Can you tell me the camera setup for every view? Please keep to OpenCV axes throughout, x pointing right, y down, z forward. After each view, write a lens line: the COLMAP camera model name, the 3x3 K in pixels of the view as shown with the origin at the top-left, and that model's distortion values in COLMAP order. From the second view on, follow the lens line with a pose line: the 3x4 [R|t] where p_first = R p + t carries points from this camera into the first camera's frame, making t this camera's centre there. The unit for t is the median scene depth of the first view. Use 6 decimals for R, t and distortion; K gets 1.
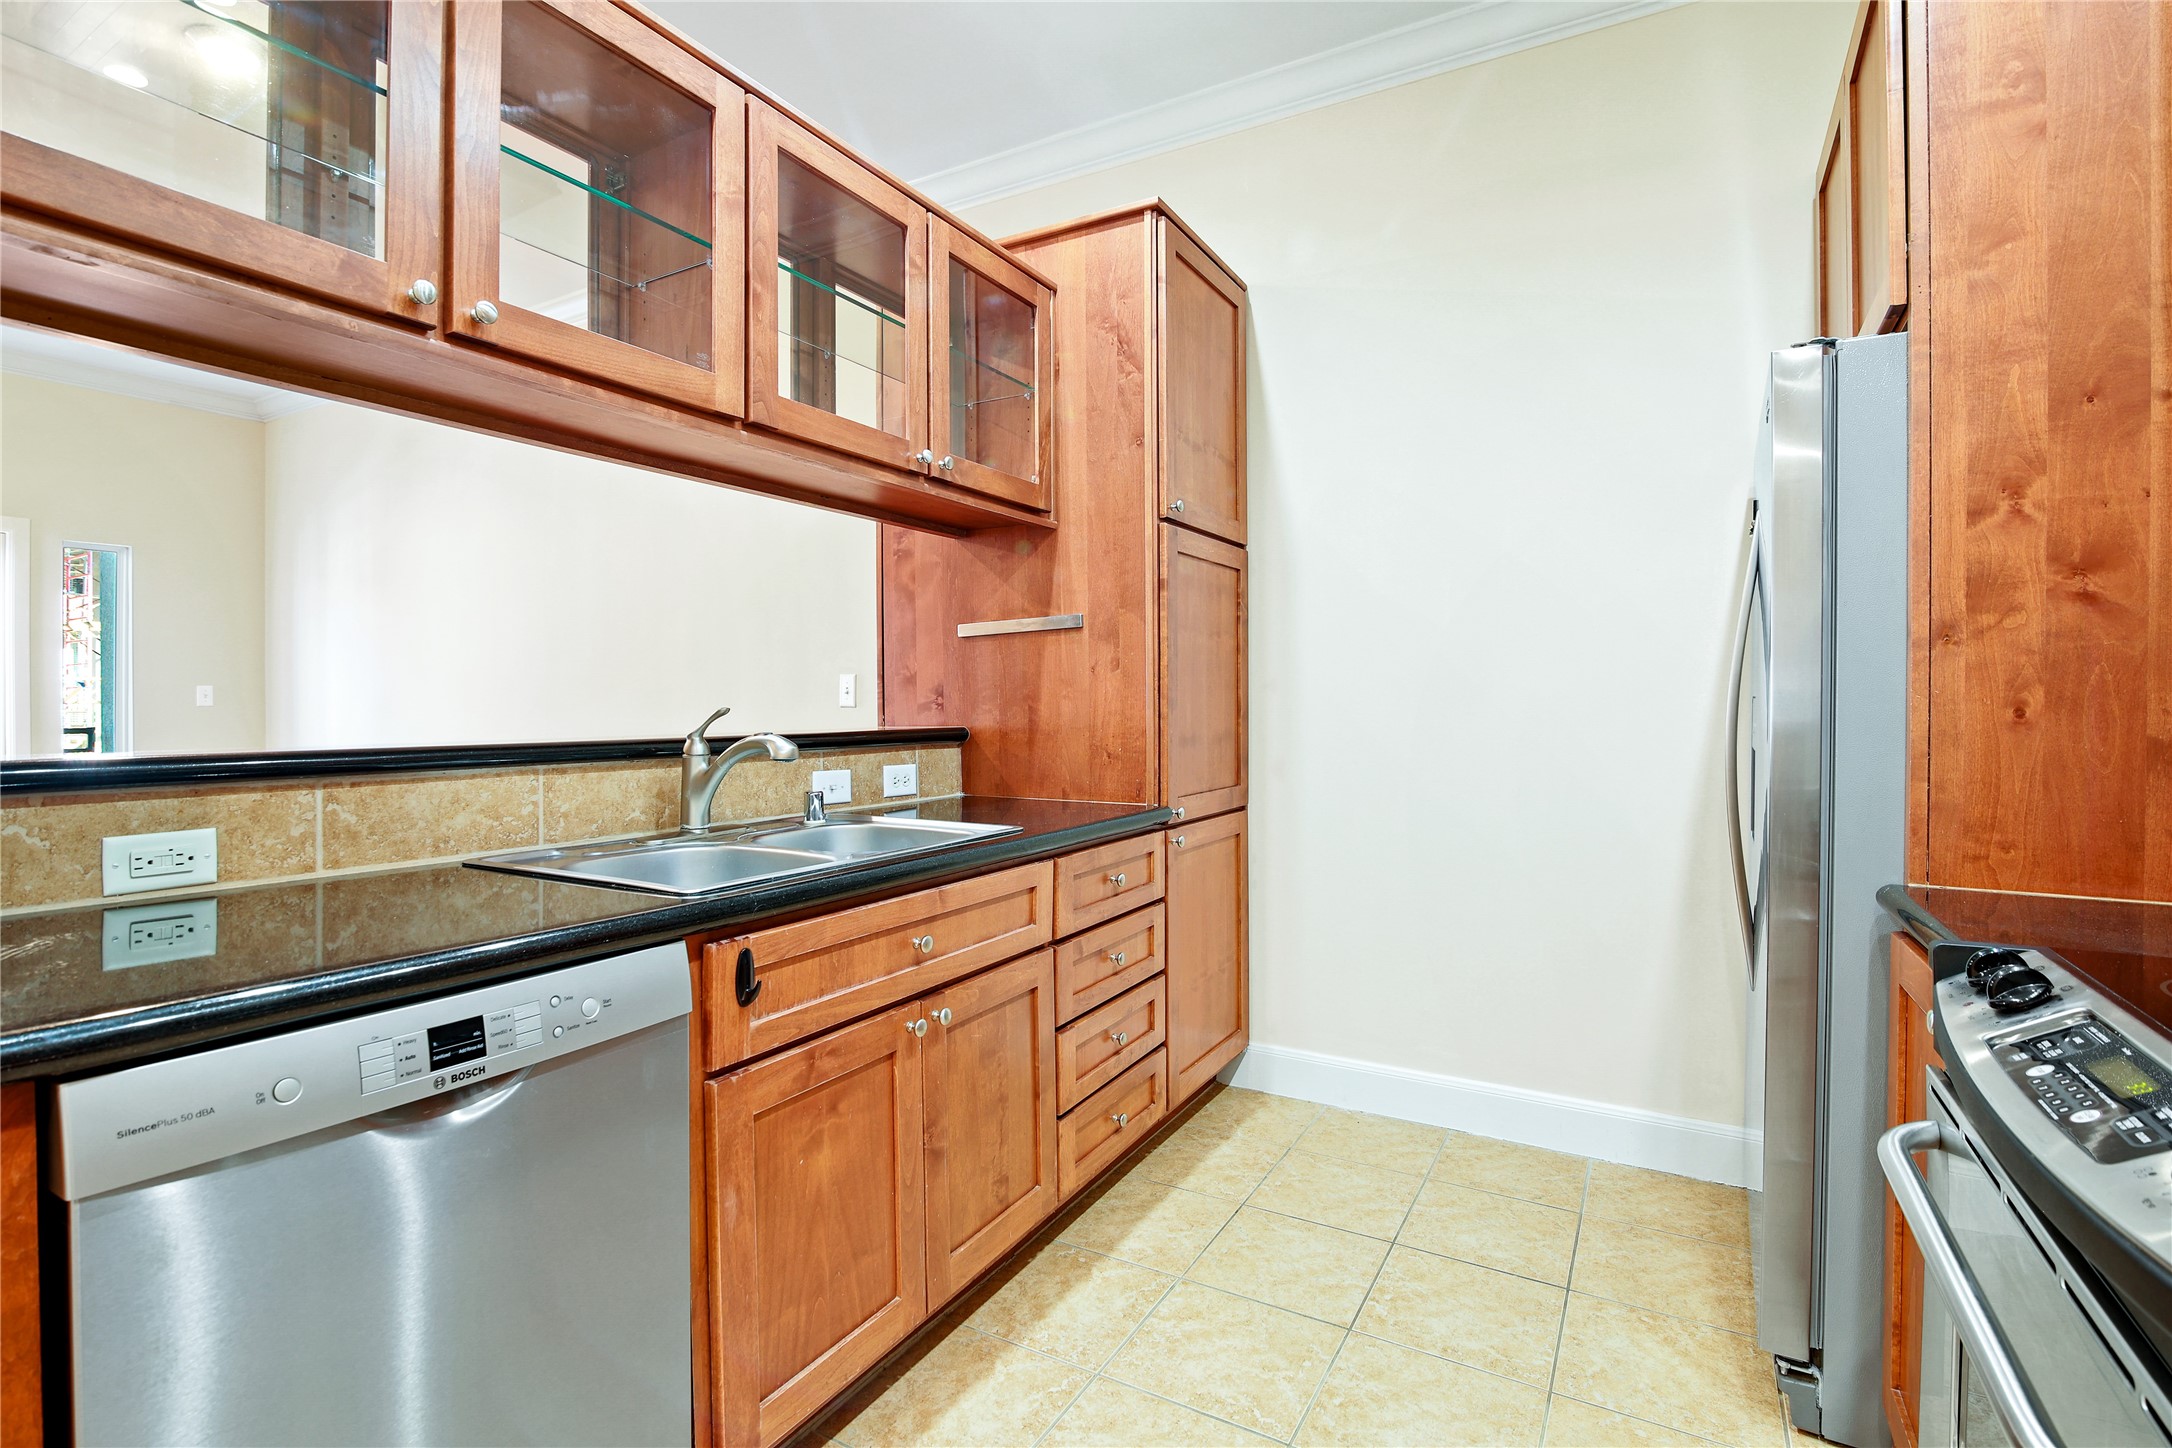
lens RADIAL K [[1049.6, 0, 1066.1], [0, 1049.6, 685.1], [0, 0, 1]] dist [-0.015080, -0.000116]
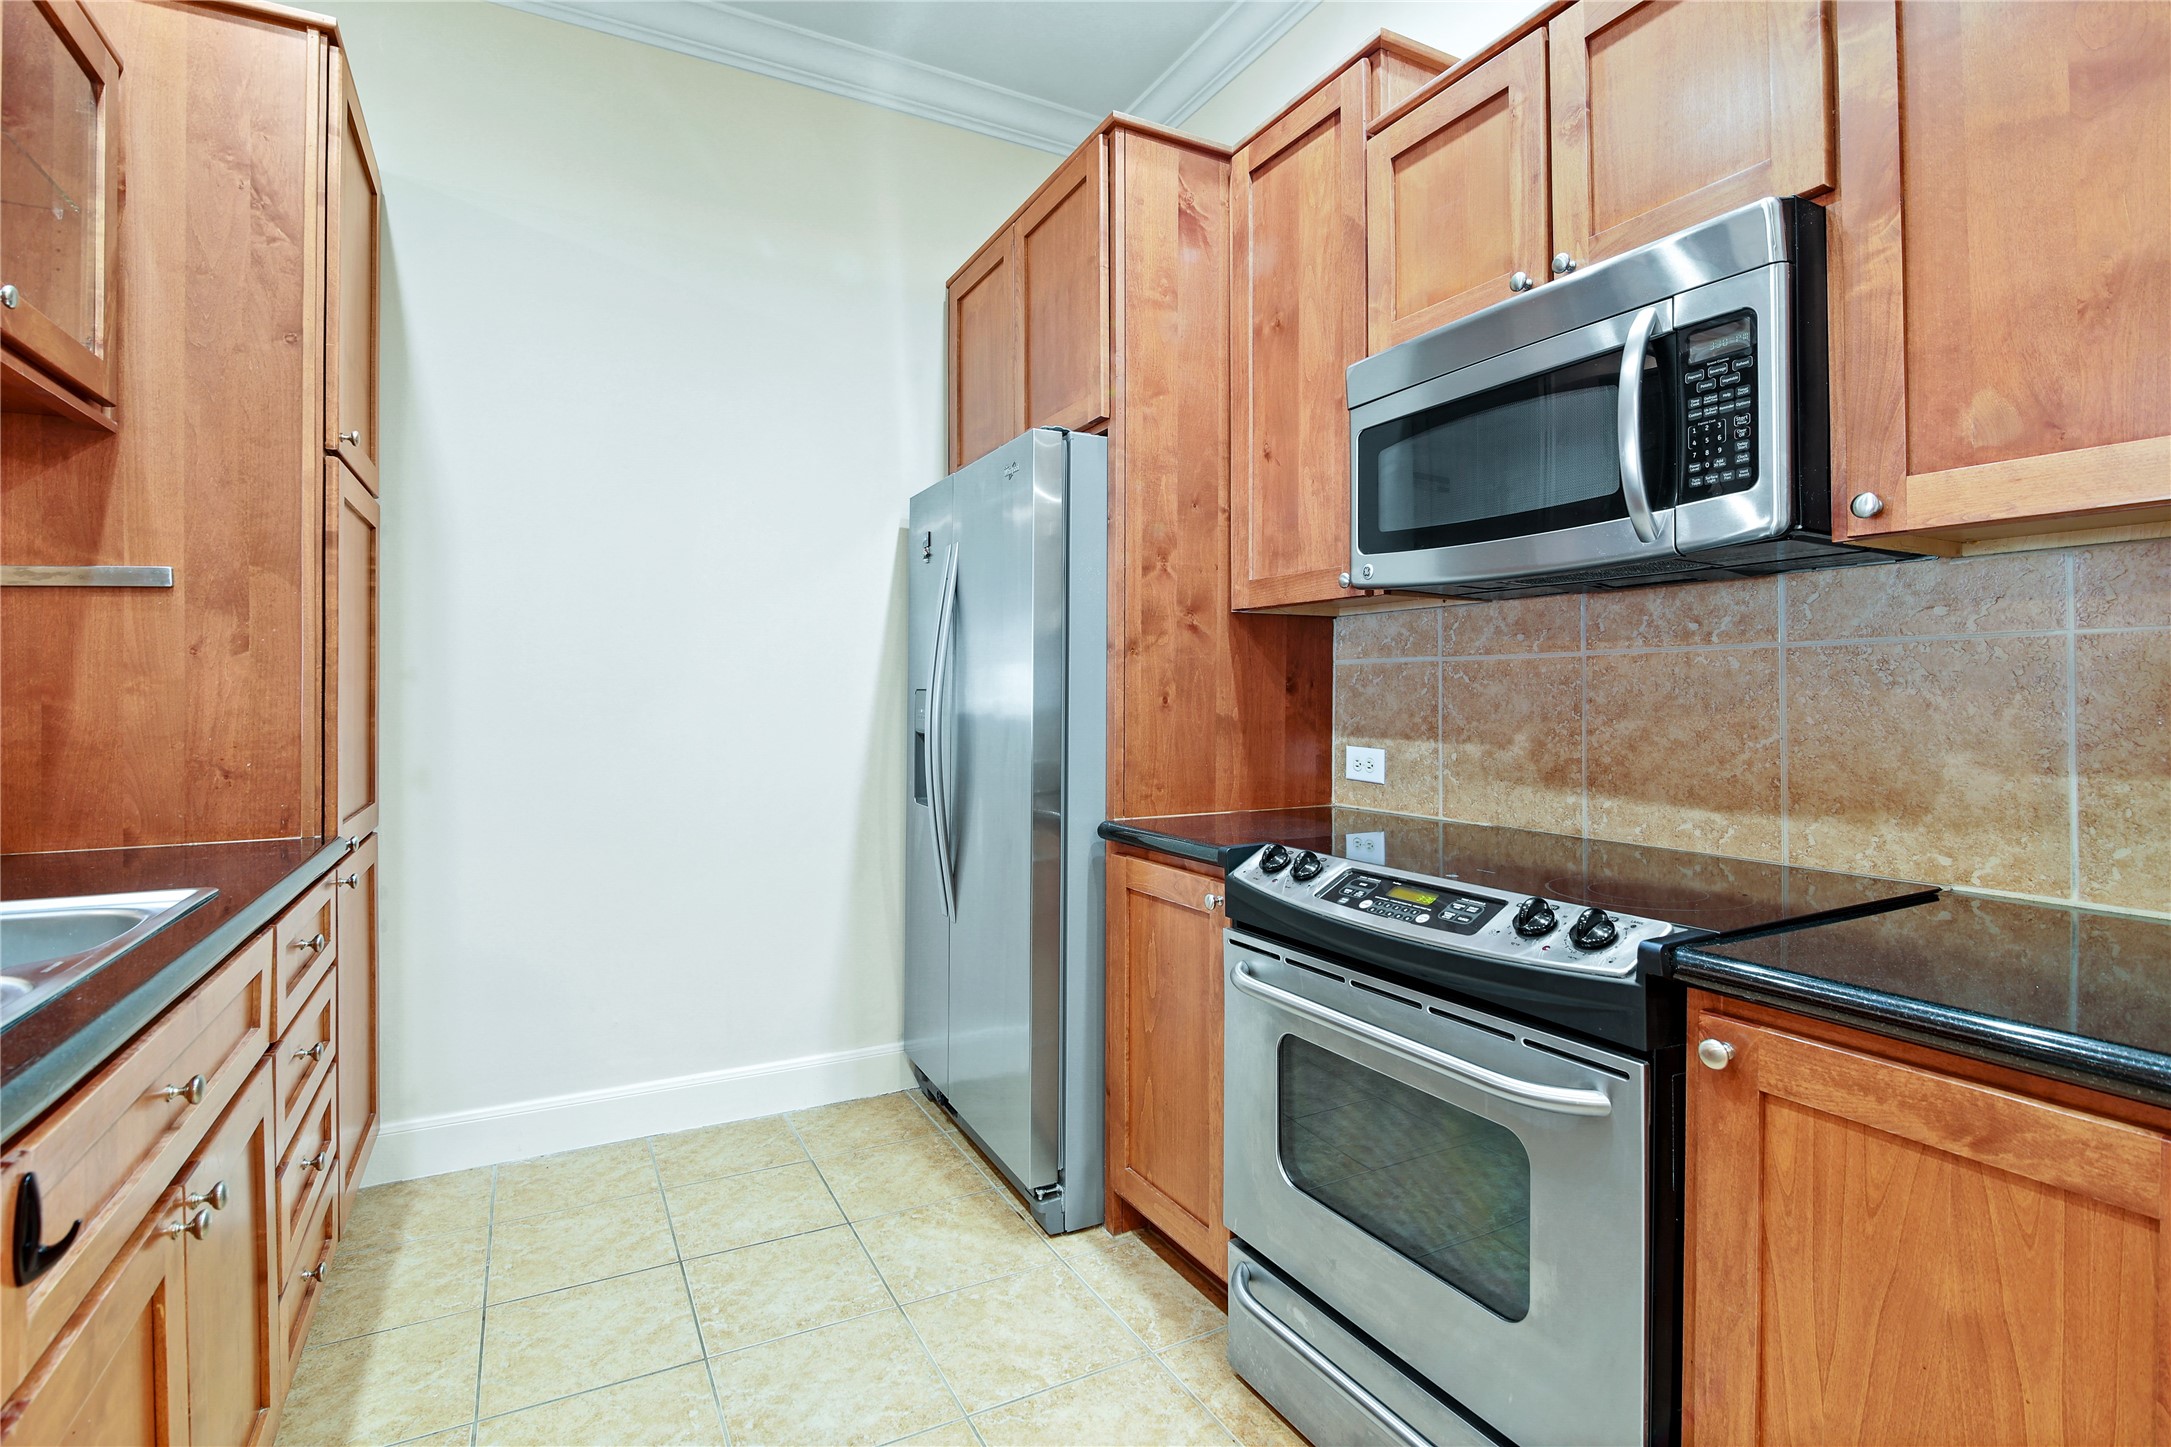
lens RADIAL K [[1046.4, 0, 1114.1], [0, 1046.4, 669.6], [0, 0, 1]] dist [-0.020258, 0.001433]
pose [[0.510698, 0.014550, 0.859637, -0.342410], [-0.009507, 0.999891, -0.011276, -0.000232], [-0.859708, -0.002414, 0.510781, 0.196226]]
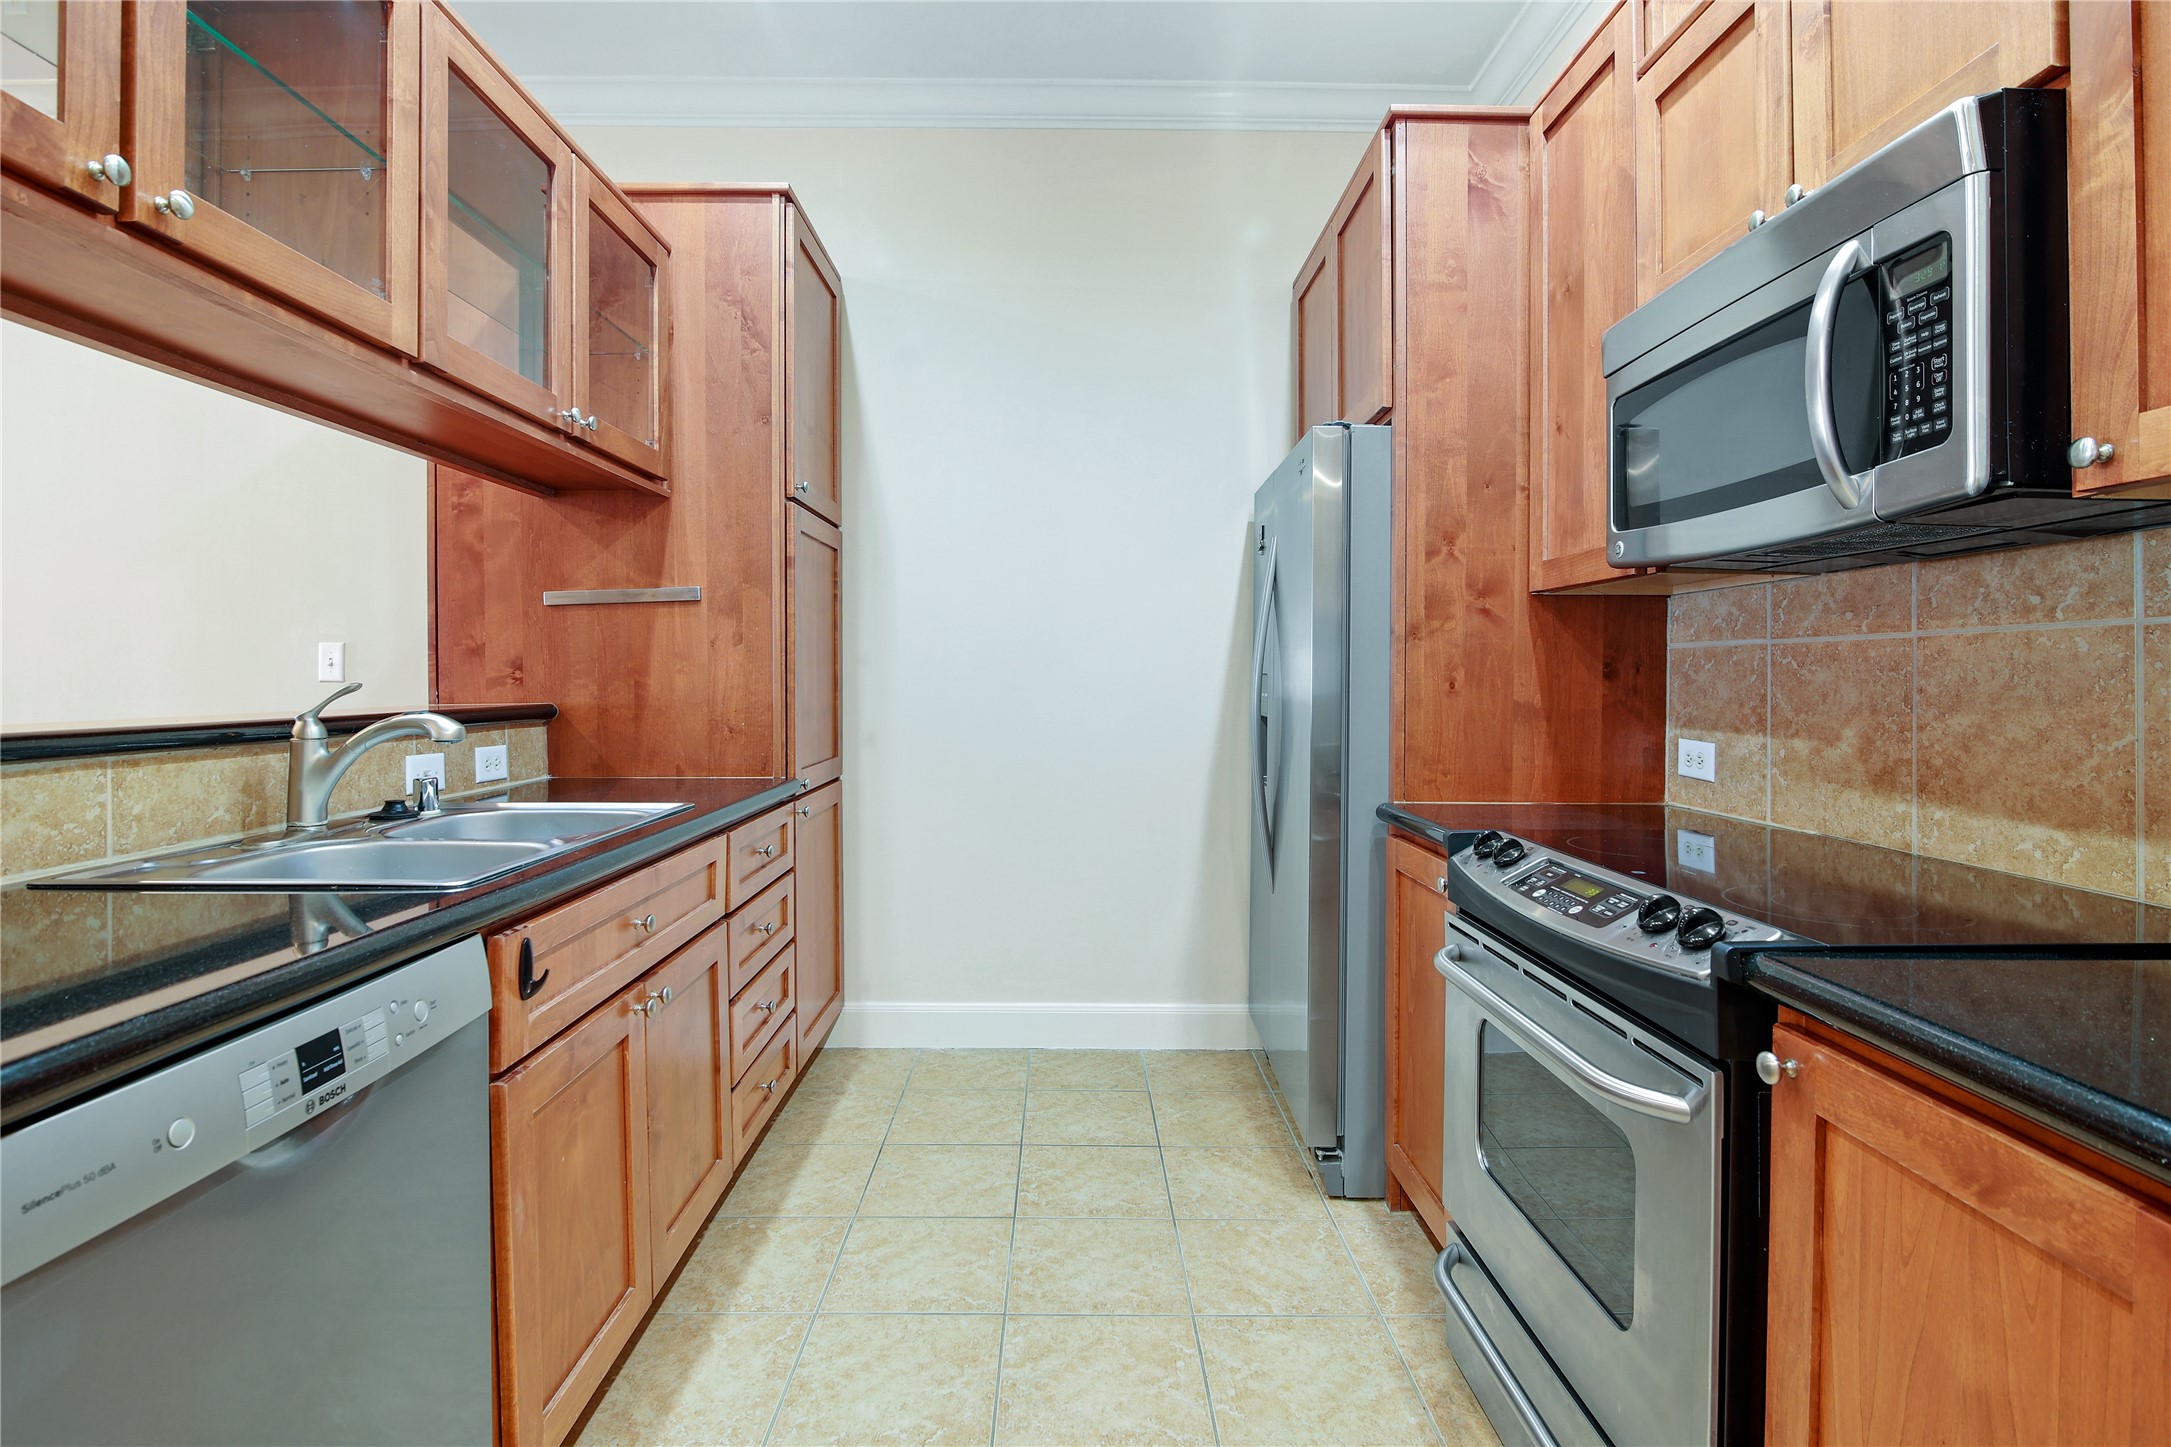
lens RADIAL K [[1077.0, 0, 1077.2], [0, 1077.0, 649.4], [0, 0, 1]] dist [-0.016309, 0.001181]
pose [[0.859443, 0.014398, 0.511030, -0.273105], [-0.010167, 0.999887, -0.011073, -0.002496], [-0.511131, 0.004321, 0.859492, -0.062445]]
